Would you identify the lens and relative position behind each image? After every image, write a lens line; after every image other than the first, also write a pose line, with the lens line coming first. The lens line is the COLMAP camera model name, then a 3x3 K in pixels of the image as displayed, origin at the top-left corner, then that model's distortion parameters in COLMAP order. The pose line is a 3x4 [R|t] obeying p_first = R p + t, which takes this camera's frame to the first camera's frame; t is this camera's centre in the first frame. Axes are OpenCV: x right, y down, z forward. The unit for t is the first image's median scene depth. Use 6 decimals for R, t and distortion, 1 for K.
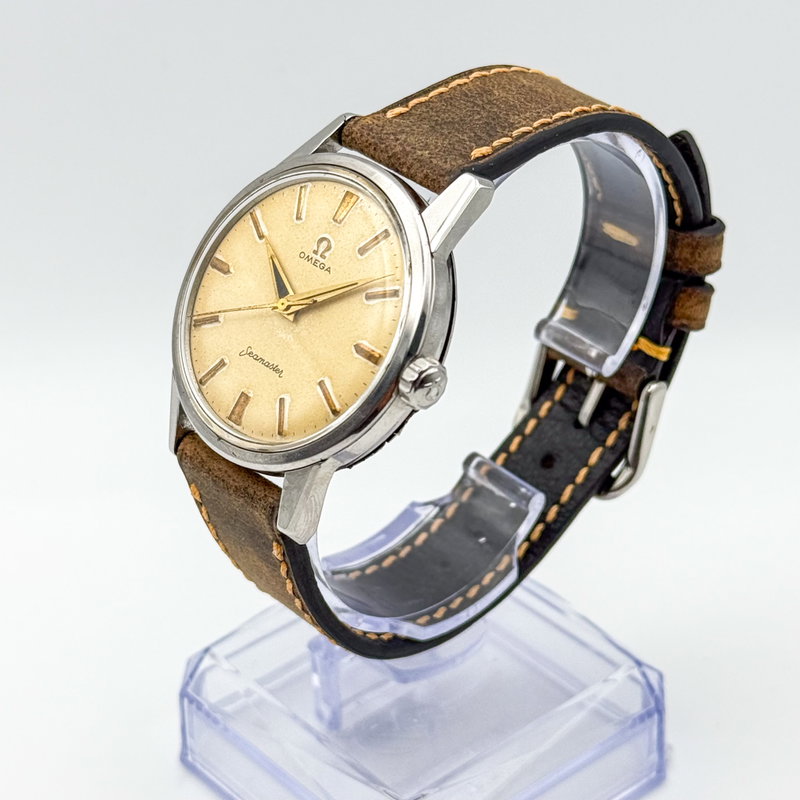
lens RADIAL K [[2152.5, 0, 399.2], [0, 2152.5, 420.1], [0, 0, 1]] dist [0.075141, -0.320492]
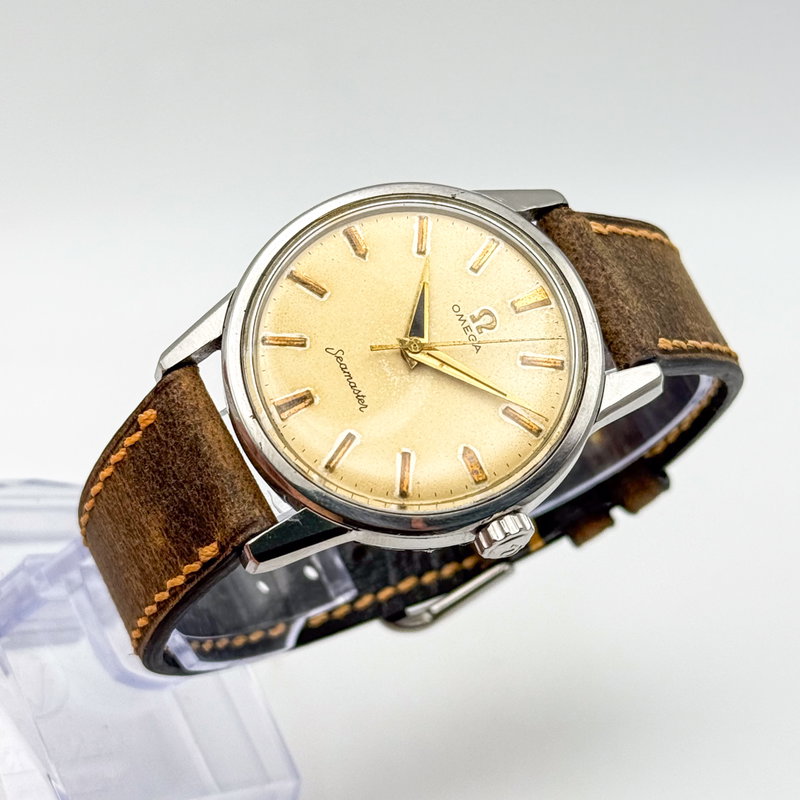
lens RADIAL K [[2152.5, 0, 399.2], [0, 2152.5, 420.1], [0, 0, 1]] dist [0.075141, -0.320492]
pose [[0.681005, 0.583555, 0.442375, -0.414189], [-0.622623, 0.779414, -0.069674, 0.032682], [-0.385453, -0.227984, 0.894119, 0.223409]]
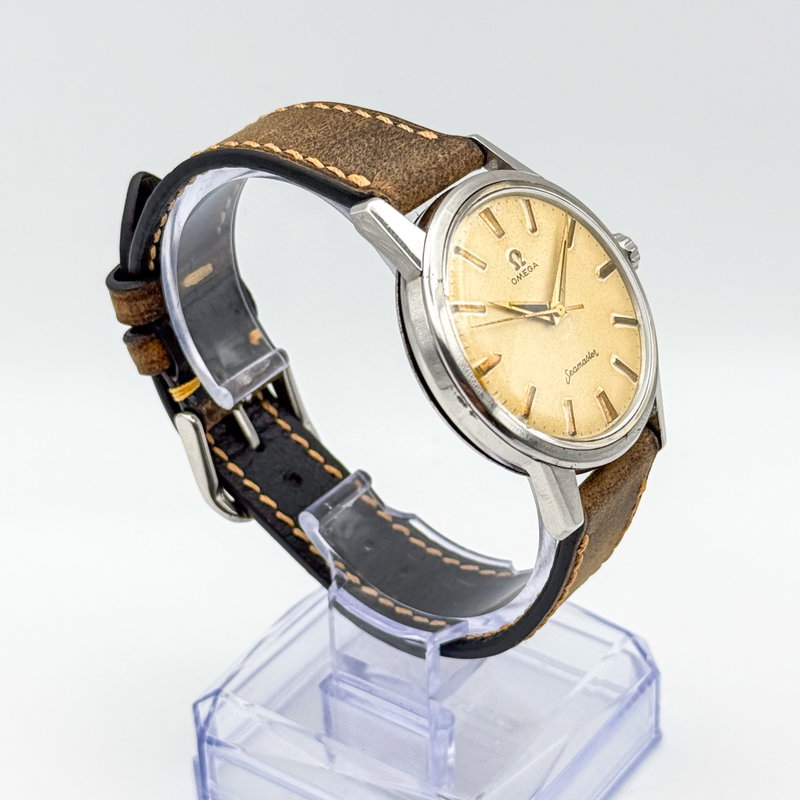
lens RADIAL K [[2117.1, 0, 400.0], [0, 2117.1, 400.0], [0, 0, 1]] dist [0.063577, 0.523477]
pose [[-0.241908, -0.502253, 0.830194, -0.895537], [0.550667, 0.633406, 0.543657, -0.617418], [-0.798903, 0.588675, 0.123348, 0.945265]]
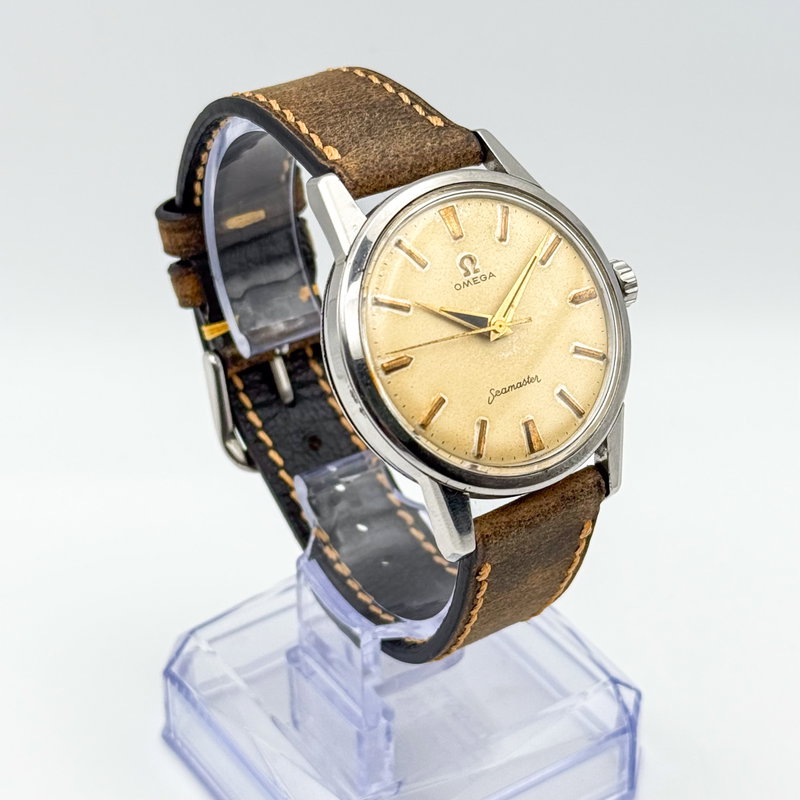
lens RADIAL K [[2152.5, 0, 399.2], [0, 2152.5, 420.1], [0, 0, 1]] dist [0.075141, -0.320492]
pose [[0.127633, -0.545610, 0.828263, -0.892089], [0.542761, 0.737376, 0.402102, -0.439617], [-0.830133, 0.398228, 0.390250, 0.657113]]
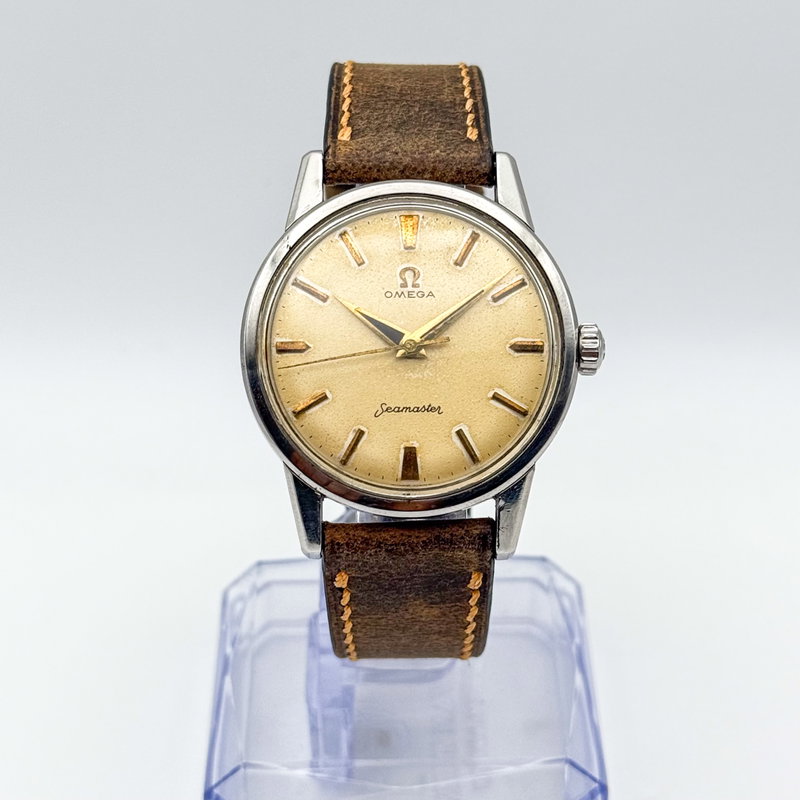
lens RADIAL K [[2152.5, 0, 399.2], [0, 2152.5, 420.1], [0, 0, 1]] dist [0.075141, -0.320492]
pose [[0.648313, -0.418580, 0.635989, -0.677124], [0.405189, 0.896886, 0.177251, -0.194391], [-0.644603, 0.142781, 0.751066, 0.275056]]
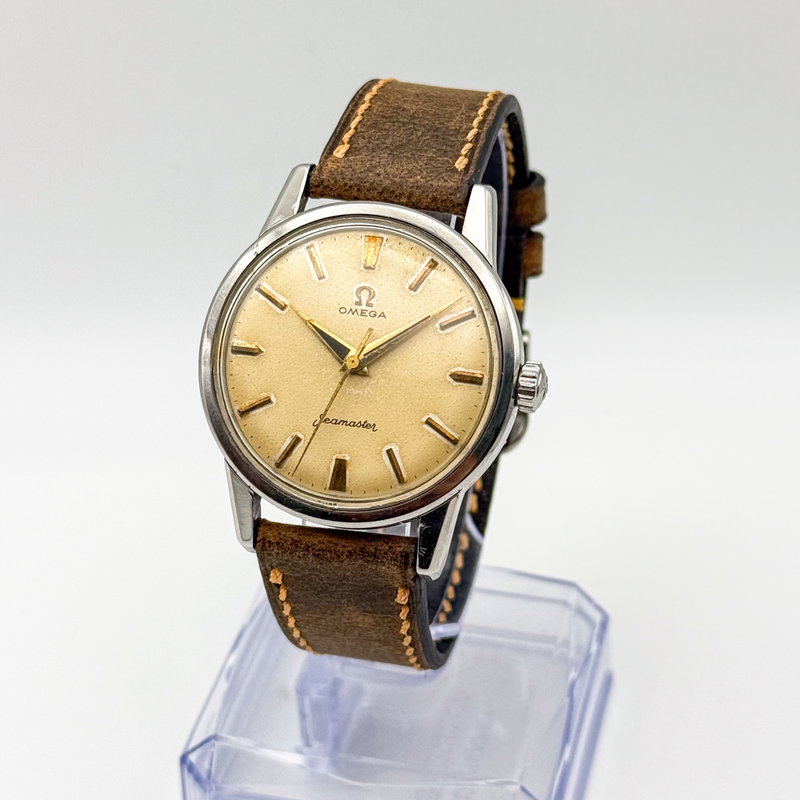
lens RADIAL K [[2152.5, 0, 399.2], [0, 2152.5, 420.1], [0, 0, 1]] dist [0.075141, -0.320492]
pose [[0.817934, -0.330999, 0.470556, -0.508925], [0.316595, 0.941898, 0.112236, -0.131809], [-0.480366, 0.057174, 0.875203, 0.111323]]
